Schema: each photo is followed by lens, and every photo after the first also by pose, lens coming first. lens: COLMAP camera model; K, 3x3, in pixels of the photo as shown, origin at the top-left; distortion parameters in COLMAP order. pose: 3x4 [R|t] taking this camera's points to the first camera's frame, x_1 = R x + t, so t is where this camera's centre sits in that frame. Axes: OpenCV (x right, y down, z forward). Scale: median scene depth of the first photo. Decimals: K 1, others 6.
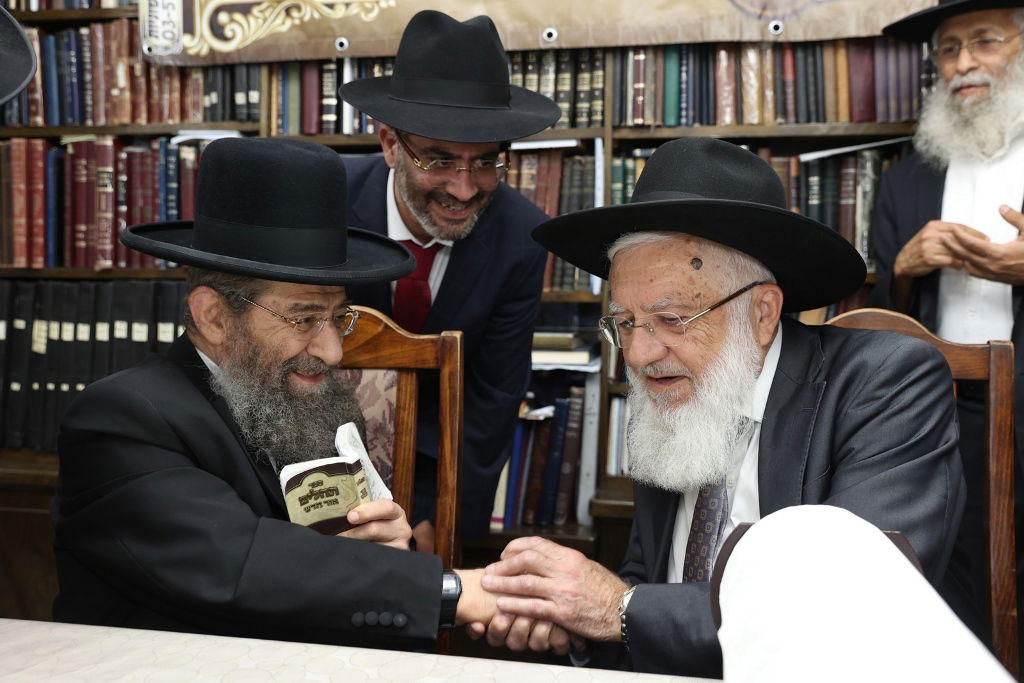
lens RADIAL K [[997.3, 0, 470.5], [0, 997.3, 337.5], [0, 0, 1]] dist [-0.005770, 0.000000]
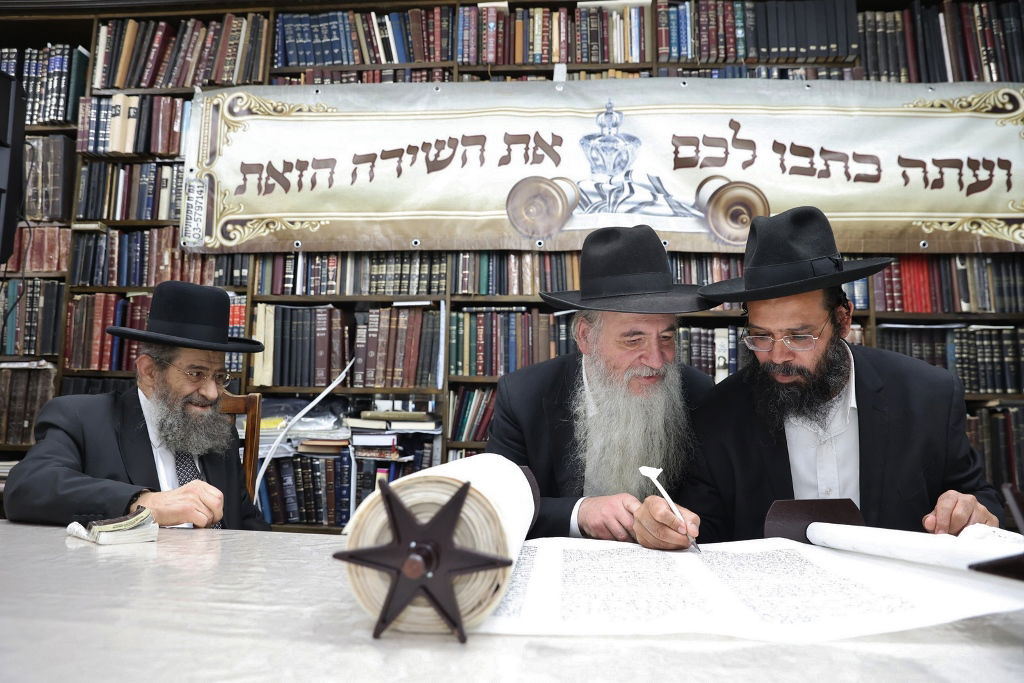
lens RADIAL K [[741.9, 0, 511.9], [0, 741.9, 350.0], [0, 0, 1]] dist [-0.114972, 0.088986]
pose [[0.992123, 0.022426, 0.123247, 0.086764], [-0.002241, 0.986865, -0.161529, 0.092238], [-0.125251, 0.159980, 0.979142, -0.265644]]
